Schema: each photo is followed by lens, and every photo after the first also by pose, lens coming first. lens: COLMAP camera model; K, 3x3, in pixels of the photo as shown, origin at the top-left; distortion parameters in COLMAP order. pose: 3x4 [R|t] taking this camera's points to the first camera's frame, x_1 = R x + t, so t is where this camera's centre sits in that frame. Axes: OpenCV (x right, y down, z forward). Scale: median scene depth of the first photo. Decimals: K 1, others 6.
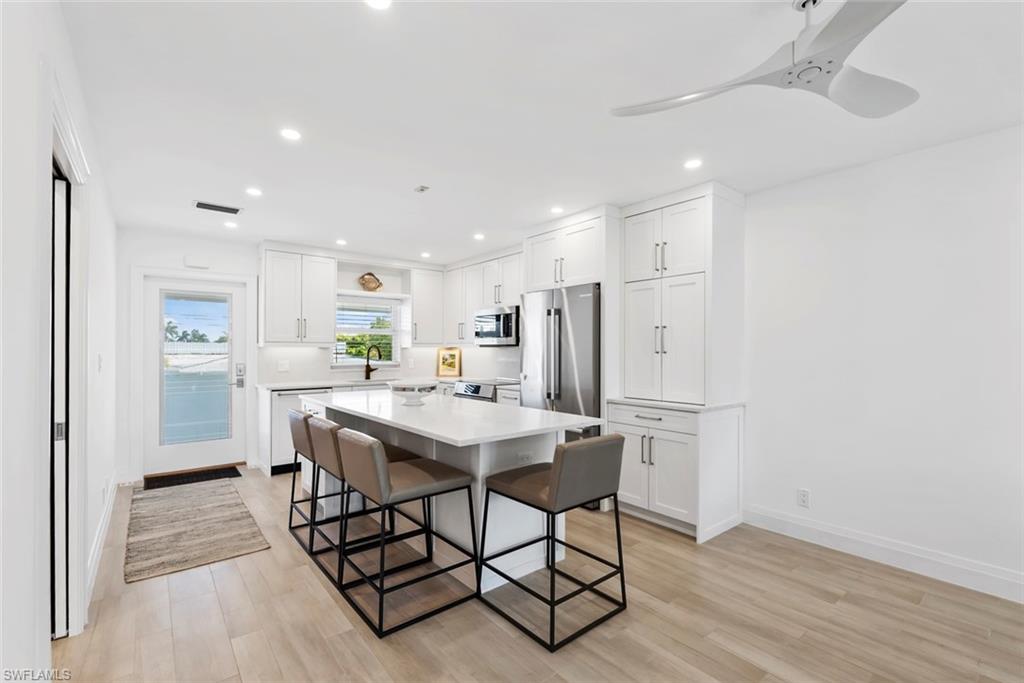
lens RADIAL K [[453.9, 0, 510.6], [0, 453.9, 346.6], [0, 0, 1]] dist [0.000386, -0.002313]
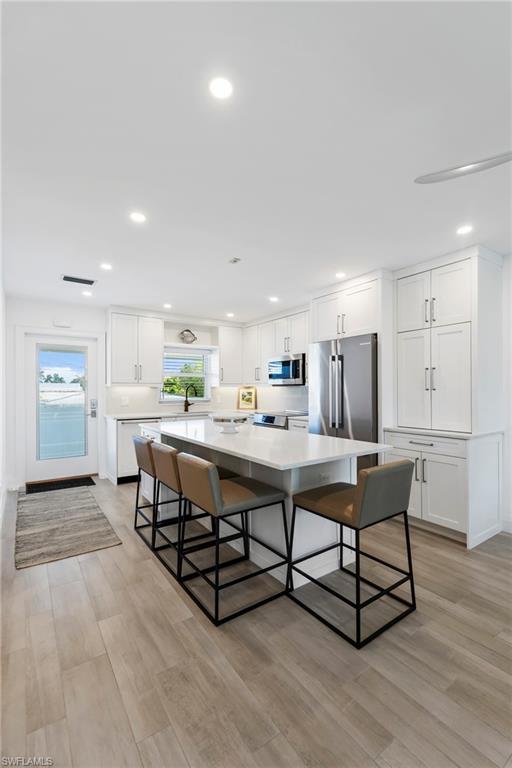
lens RADIAL K [[340.4, 0, 258.7], [0, 340.4, 389.0], [0, 0, 1]] dist [0.000386, -0.002313]
pose [[0.997447, -0.006689, -0.071098, -0.066878], [0.007465, 0.999915, 0.010645, -0.002021], [0.071021, -0.011149, 0.997413, 0.065747]]
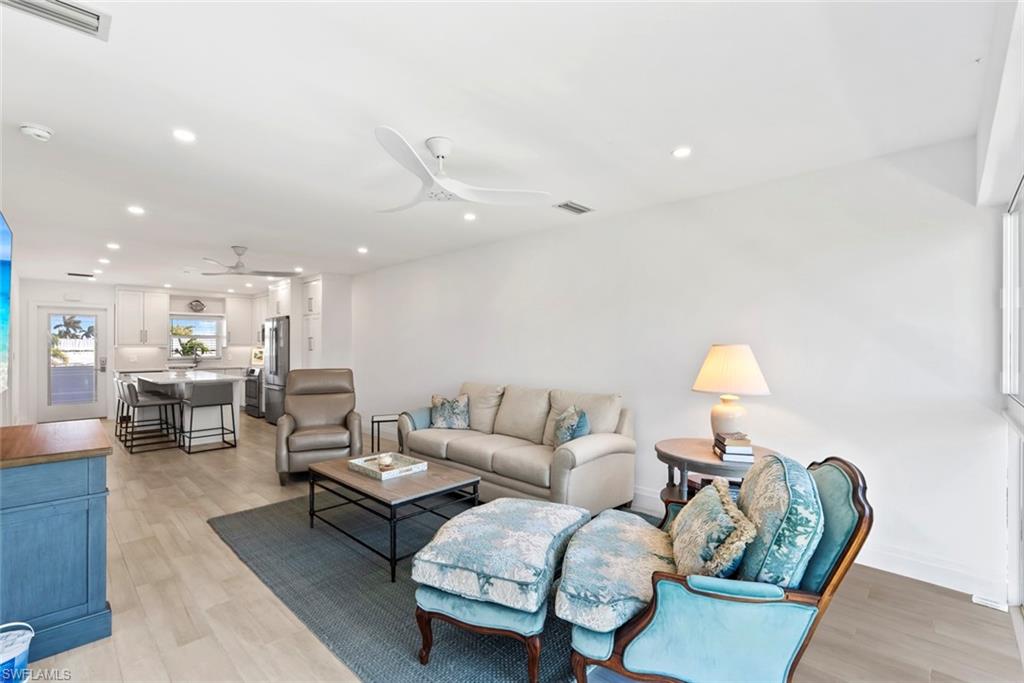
lens RADIAL K [[453.9, 0, 514.8], [0, 453.9, 343.5], [0, 0, 1]] dist [0.000386, -0.002313]
pose [[0.991699, -0.004175, 0.128517, 1.059955], [0.003637, 0.999984, 0.004417, -0.025000], [-0.128533, -0.003913, 0.991698, -1.293806]]
